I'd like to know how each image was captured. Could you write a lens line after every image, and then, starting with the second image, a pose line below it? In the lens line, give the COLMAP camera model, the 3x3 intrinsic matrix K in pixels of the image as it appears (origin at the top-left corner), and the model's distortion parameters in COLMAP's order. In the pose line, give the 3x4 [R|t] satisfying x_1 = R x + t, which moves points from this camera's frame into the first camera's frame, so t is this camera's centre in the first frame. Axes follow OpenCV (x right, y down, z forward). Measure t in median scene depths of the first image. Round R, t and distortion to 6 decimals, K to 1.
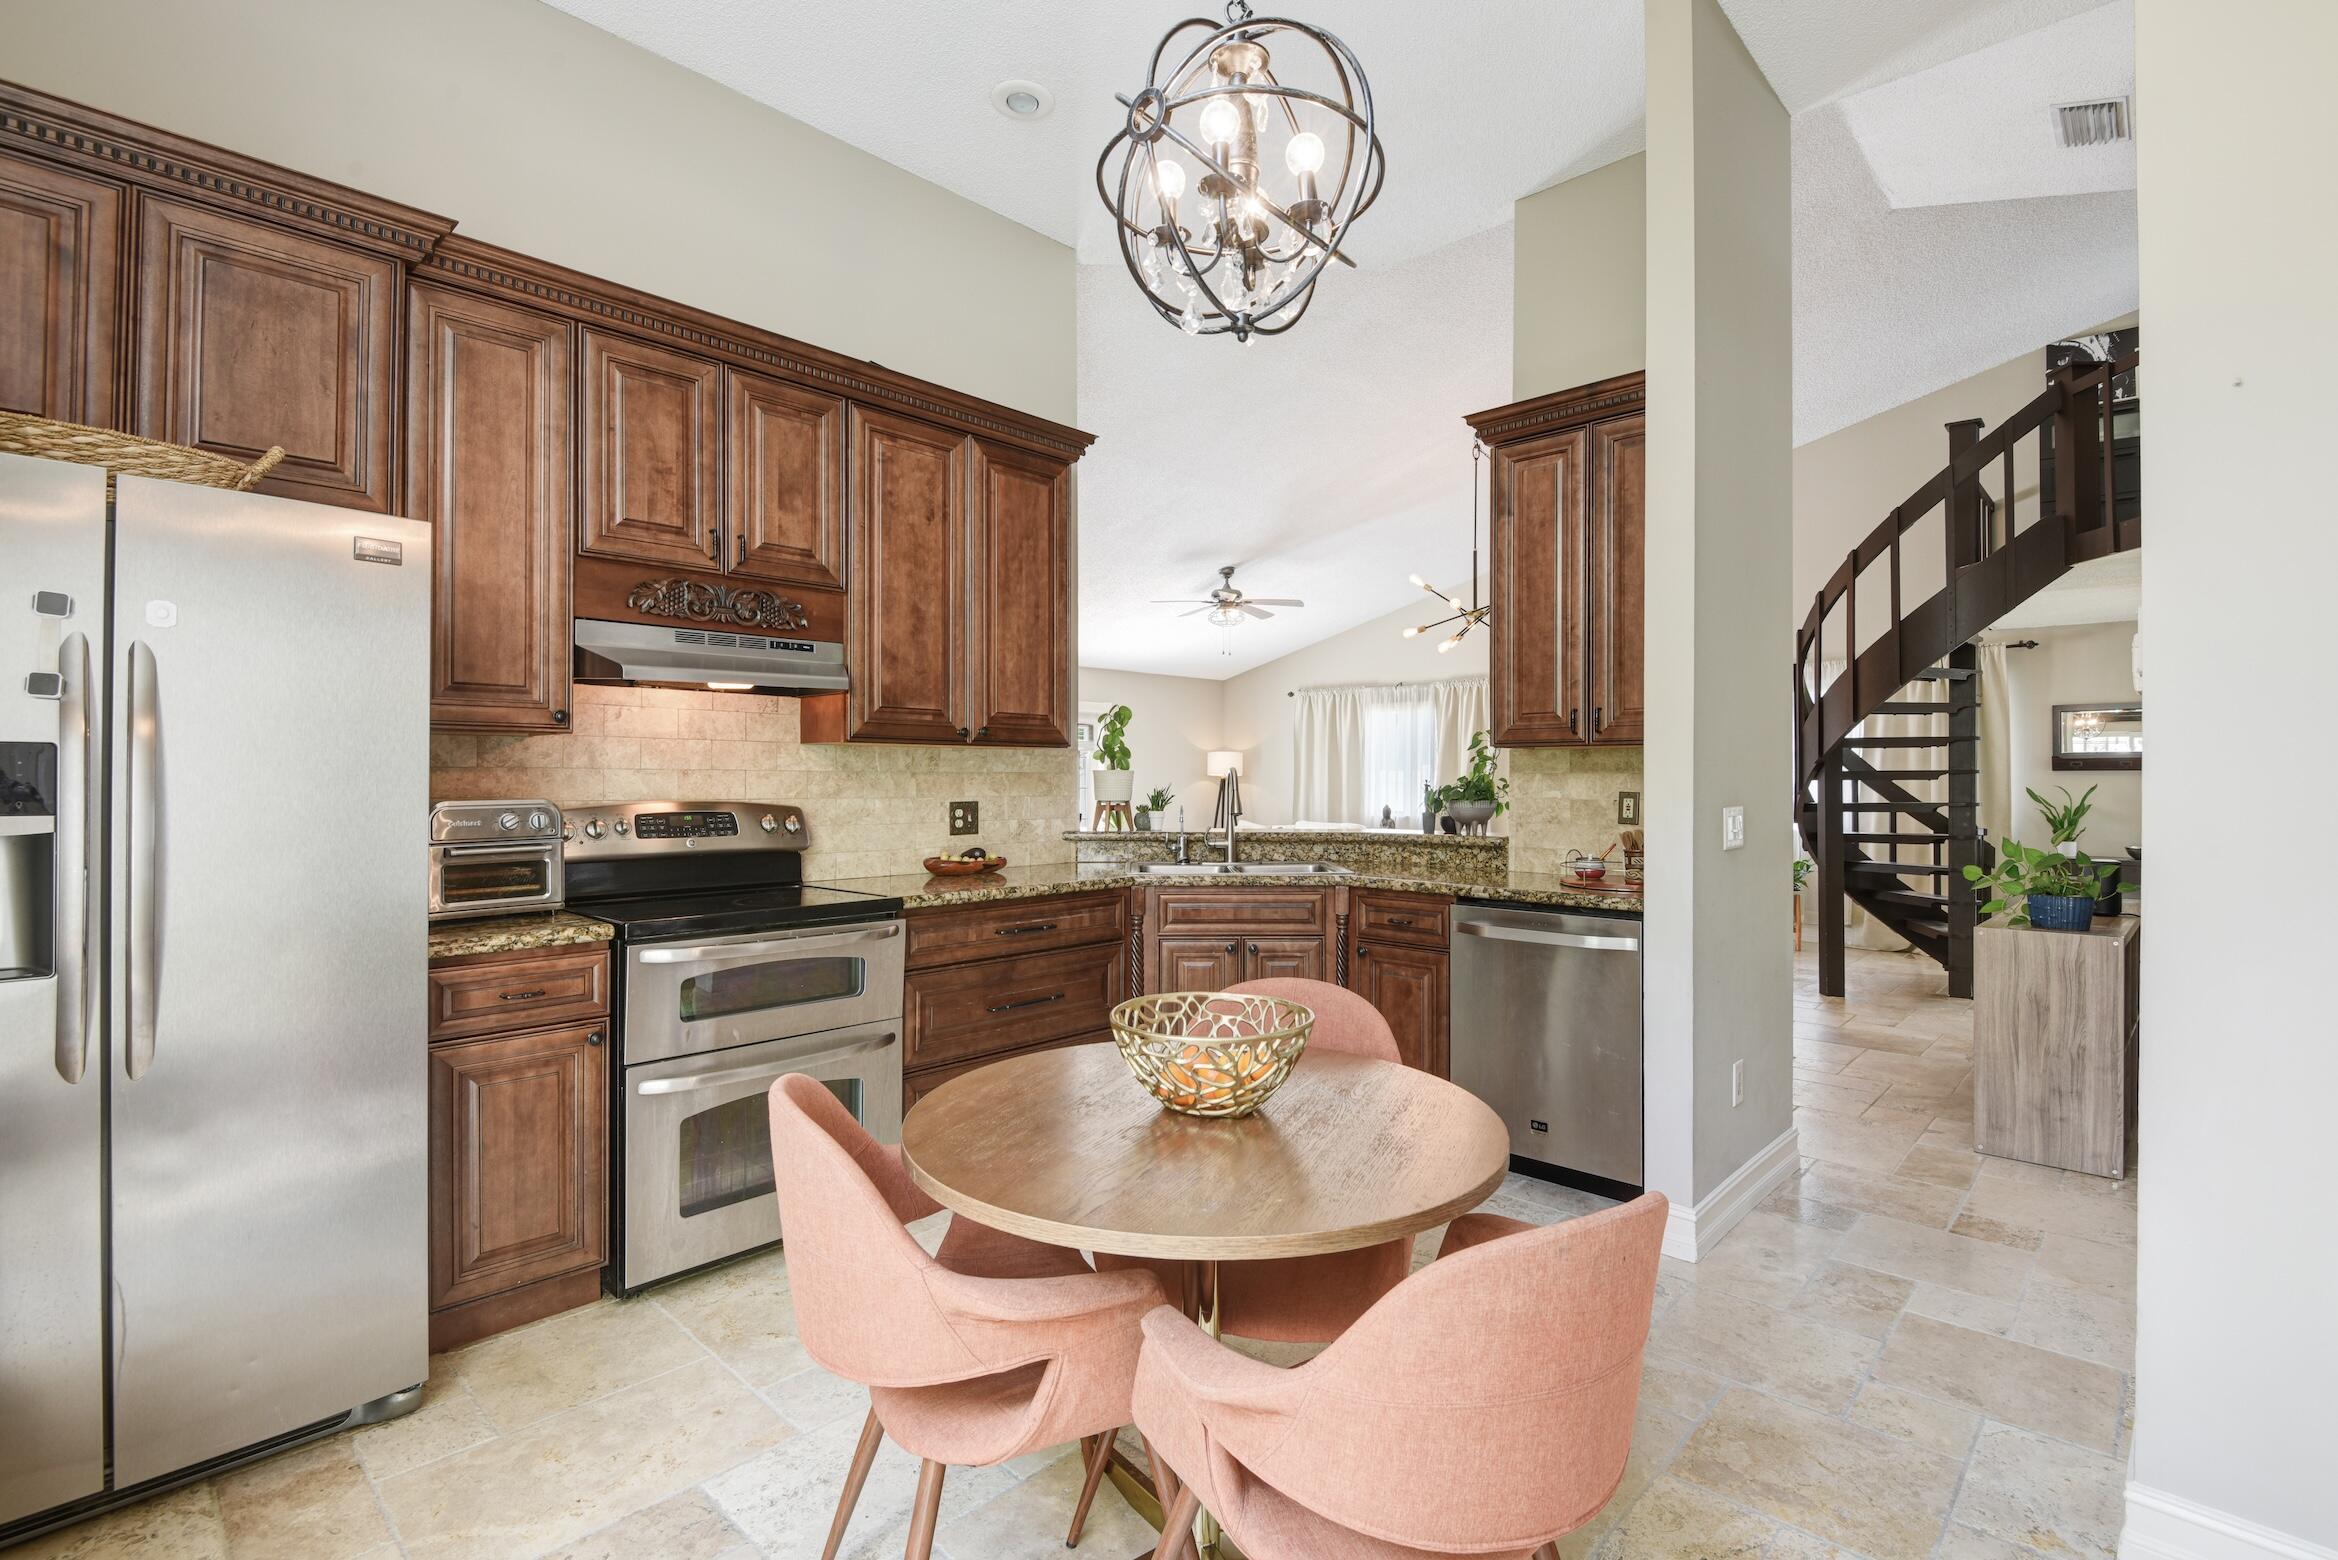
lens RADIAL K [[1070.1, 0, 1183.5], [0, 1070.1, 781.0], [0, 0, 1]] dist [0.000690, -0.000515]
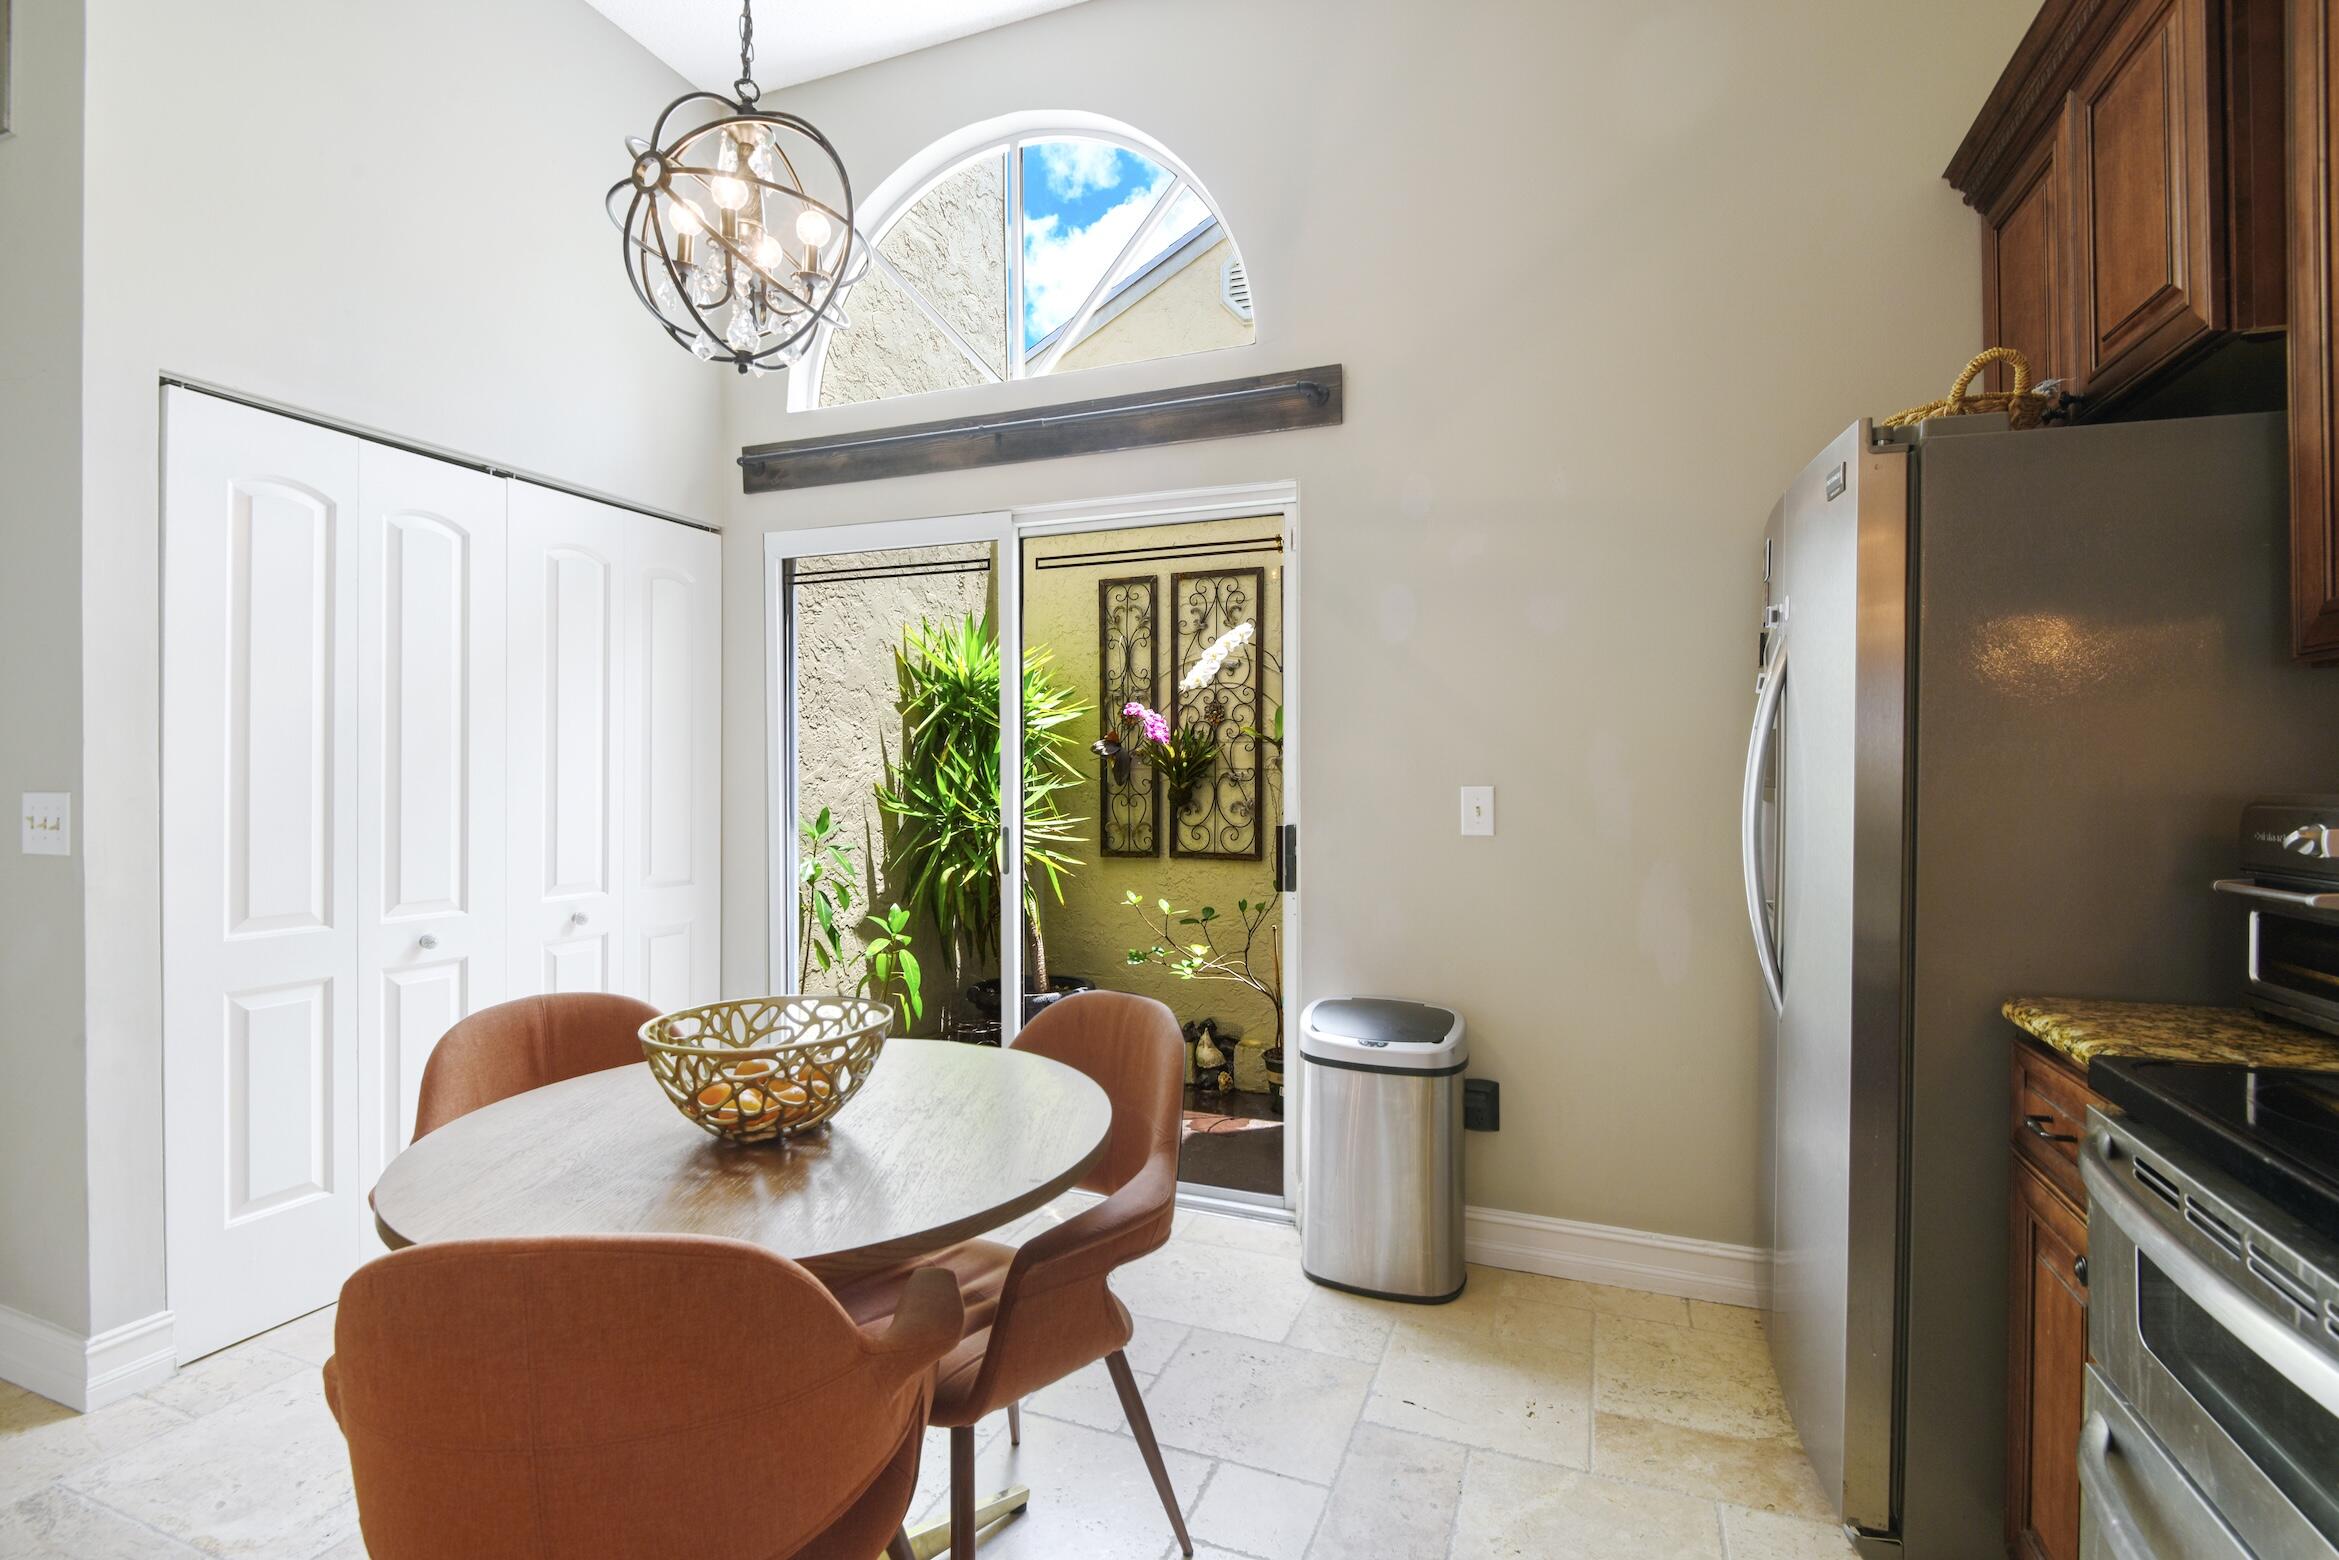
lens RADIAL K [[1070.6, 0, 1184.0], [0, 1070.6, 781.0], [0, 0, 1]] dist [0.000690, -0.000515]
pose [[-0.928040, -0.000897, -0.372480, 0.016593], [-0.006196, 0.999896, 0.013029, 0.005026], [0.372429, 0.014399, -0.927949, 0.805139]]
